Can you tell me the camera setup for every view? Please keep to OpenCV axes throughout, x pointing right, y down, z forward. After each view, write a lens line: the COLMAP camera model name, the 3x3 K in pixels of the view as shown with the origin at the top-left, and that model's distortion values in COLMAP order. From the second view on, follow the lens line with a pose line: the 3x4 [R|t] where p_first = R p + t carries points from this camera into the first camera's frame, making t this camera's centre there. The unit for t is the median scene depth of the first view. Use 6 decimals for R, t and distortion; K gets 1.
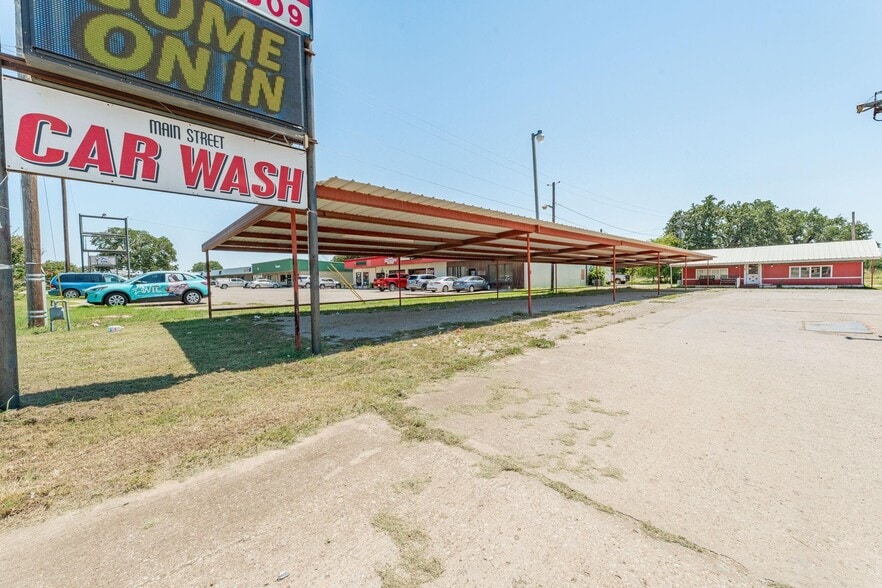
lens RADIAL K [[351.5, 0, 441.0], [0, 351.5, 294.0], [0, 0, 1]] dist [-0.002755, -0.000242]
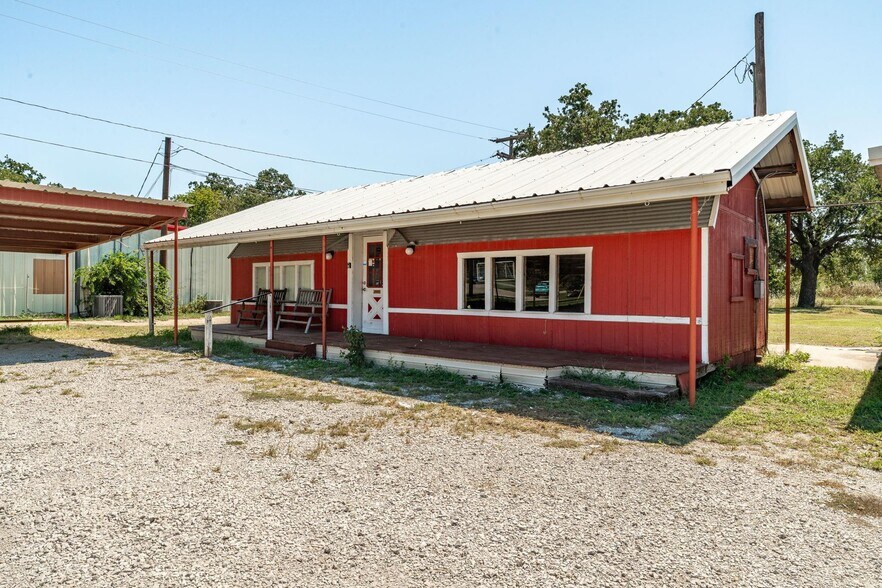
lens RADIAL K [[565.5, 0, 444.6], [0, 565.5, 291.4], [0, 0, 1]] dist [0.001210, 0.000991]
pose [[0.994232, 0.022717, 0.104817, 0.934665], [-0.019294, 0.999251, -0.033555, -0.044721], [-0.105500, 0.031339, 0.993925, 0.664526]]
